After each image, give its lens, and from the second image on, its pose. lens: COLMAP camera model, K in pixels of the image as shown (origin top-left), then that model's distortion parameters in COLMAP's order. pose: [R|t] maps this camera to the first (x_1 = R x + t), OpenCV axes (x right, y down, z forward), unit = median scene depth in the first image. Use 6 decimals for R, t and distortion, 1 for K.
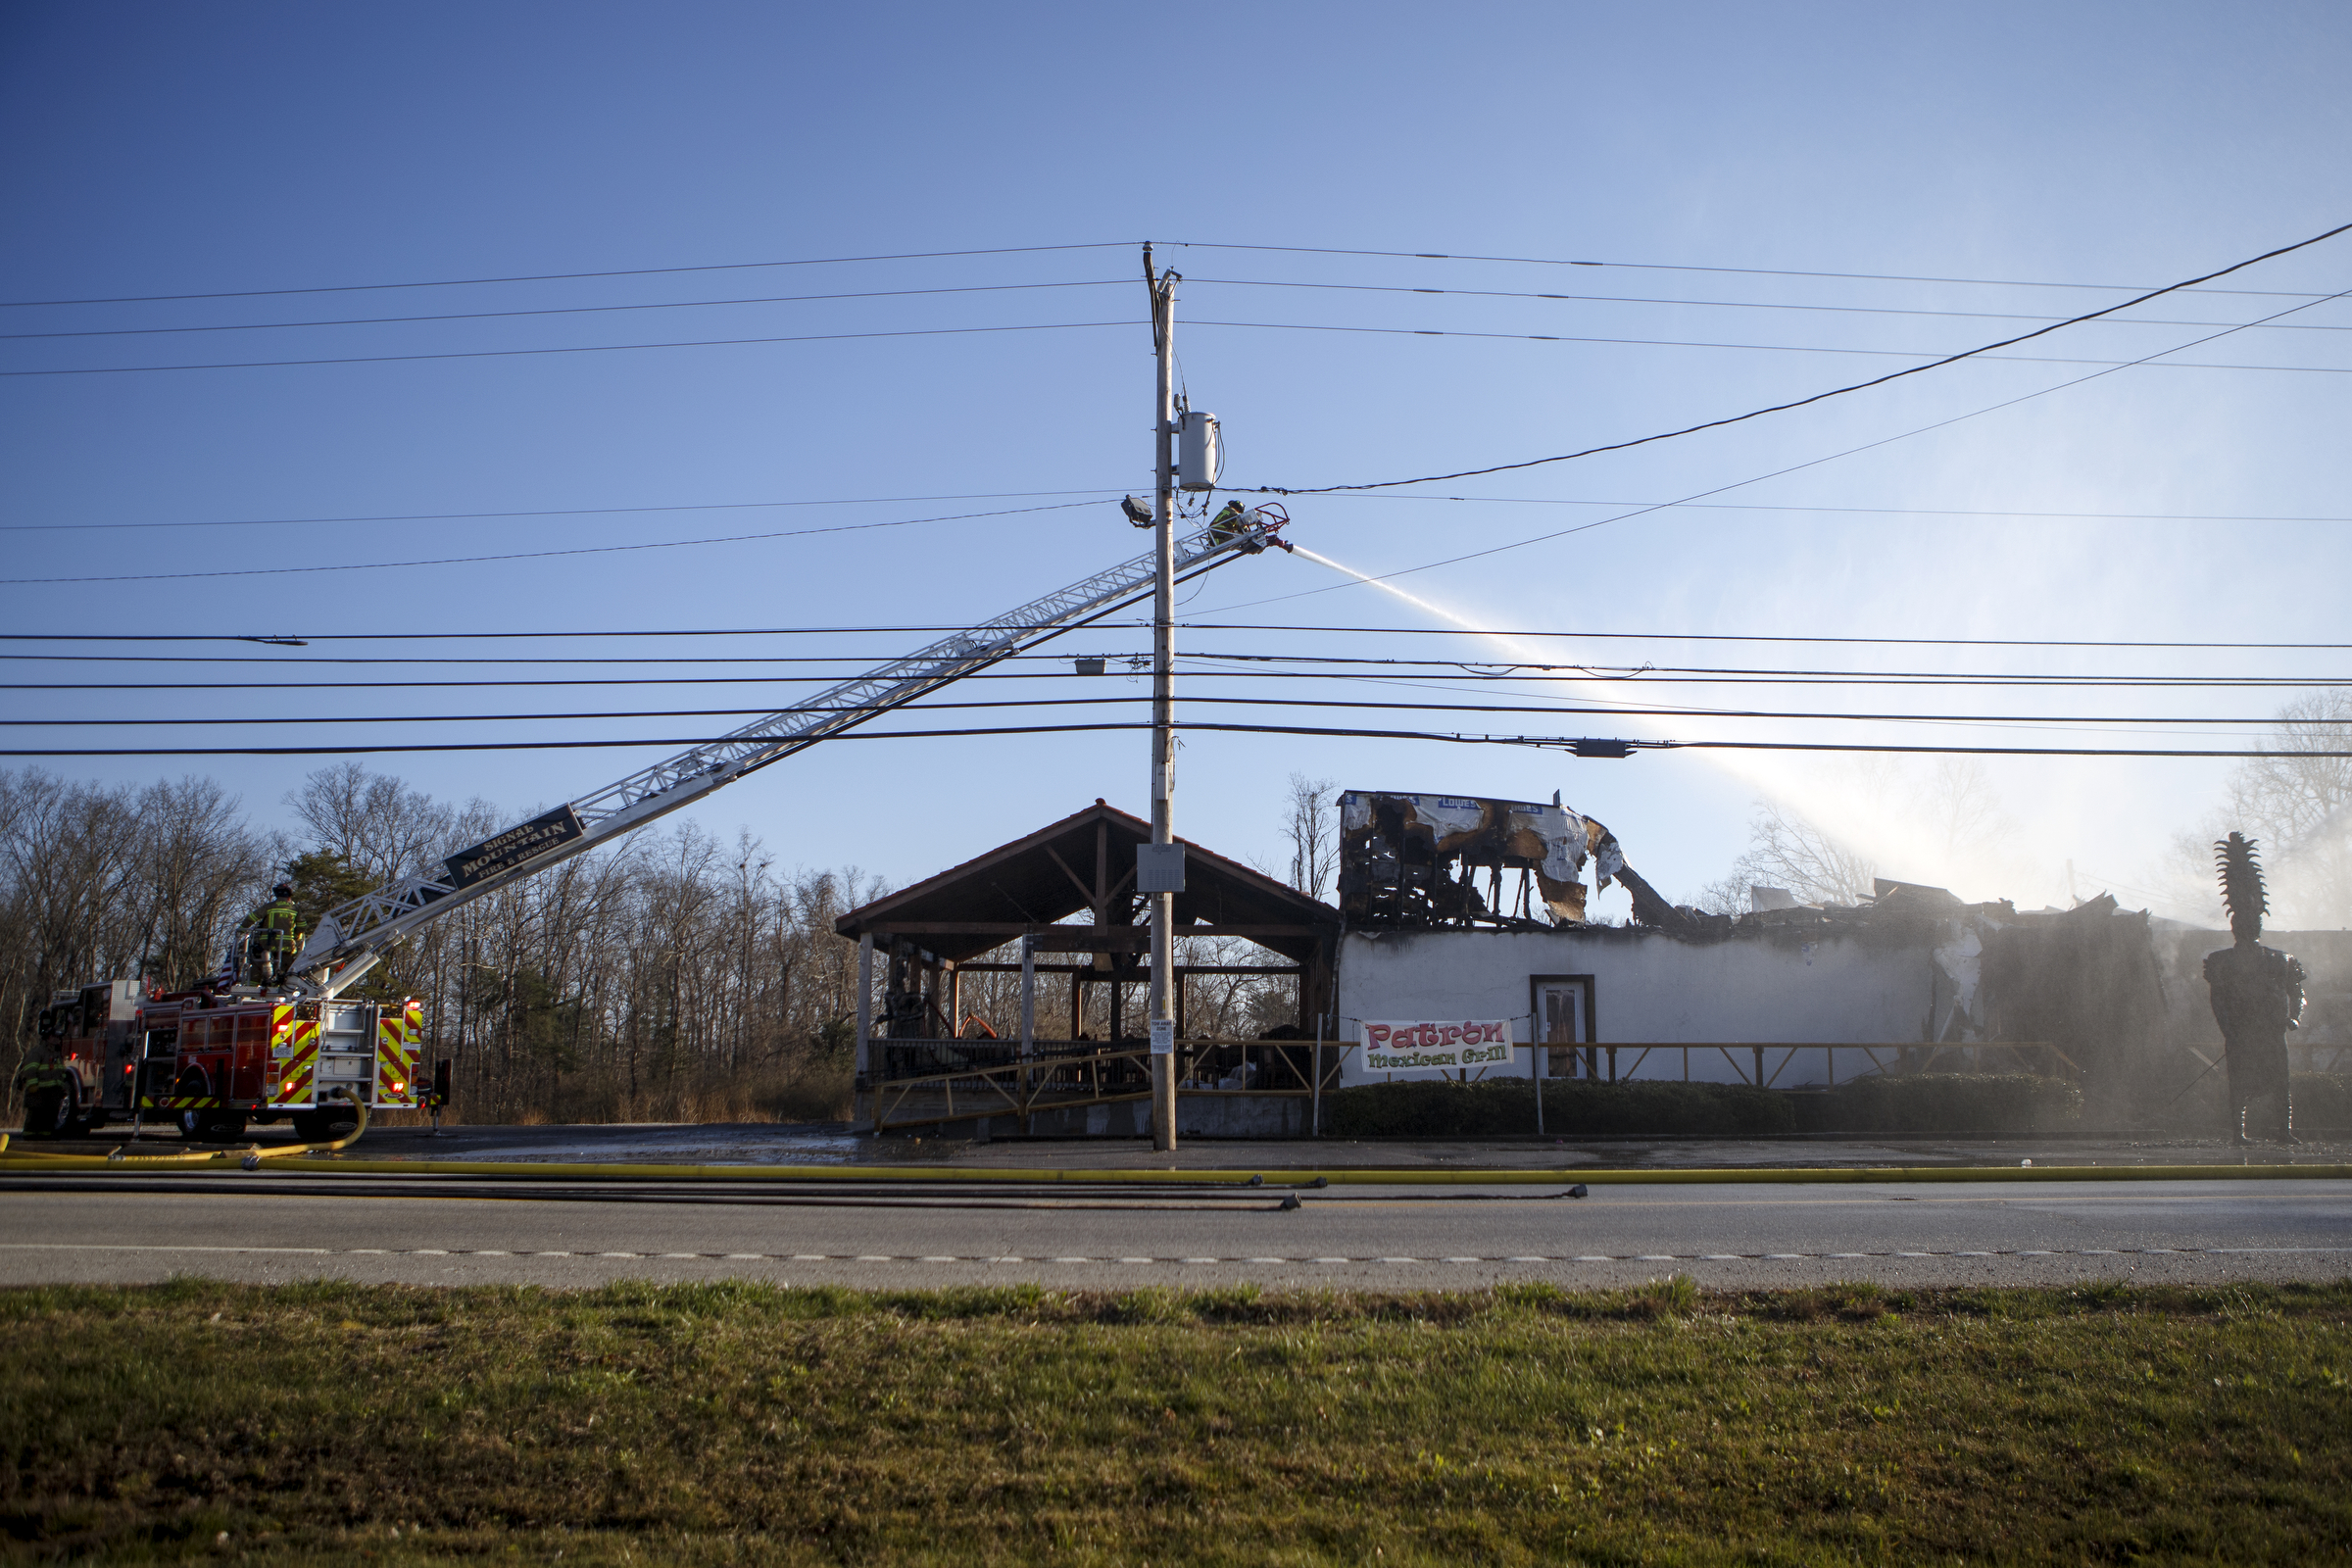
lens RADIAL K [[1719.7, 0, 1207.1], [0, 1719.7, 790.1], [0, 0, 1]] dist [-0.097348, 0.080673]
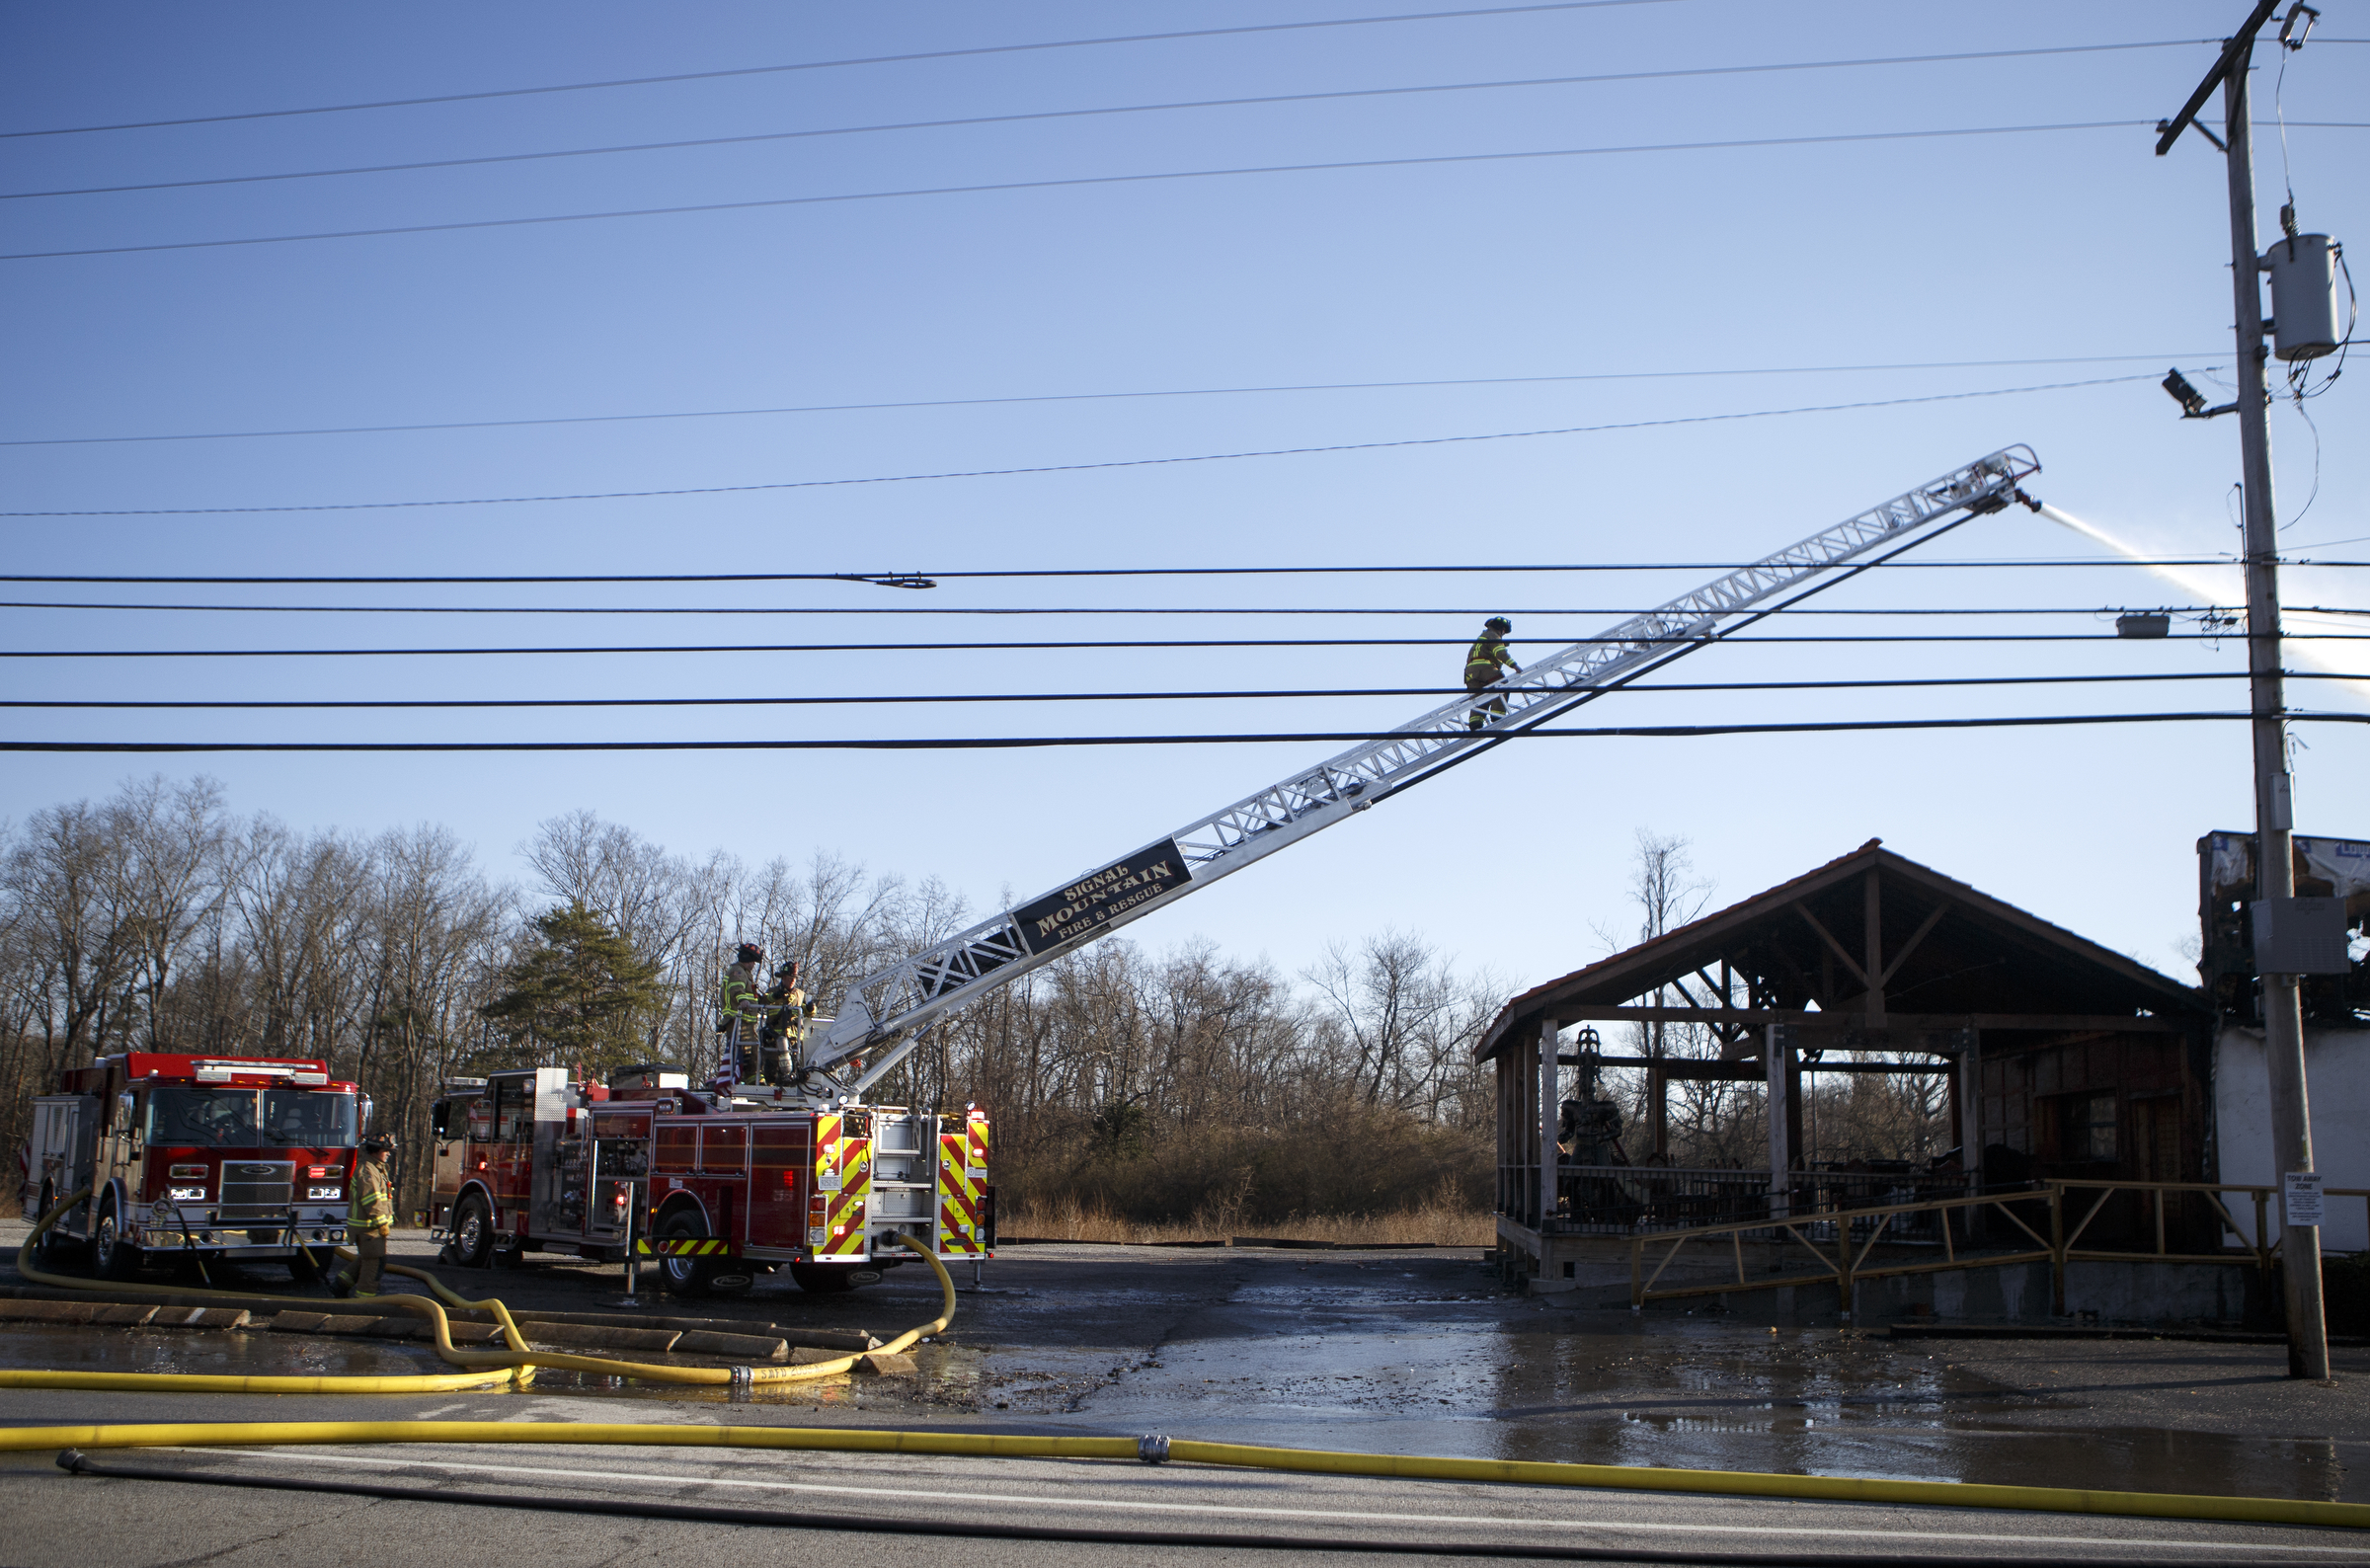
lens RADIAL K [[1821.3, 0, 1191.7], [0, 1821.3, 912.6], [0, 0, 1]] dist [-0.096897, 0.003696]
pose [[0.994100, 0.012050, -0.107800, -0.296668], [-0.008433, 0.999388, 0.033944, 0.014583], [0.108143, -0.032835, 0.993593, 0.246148]]
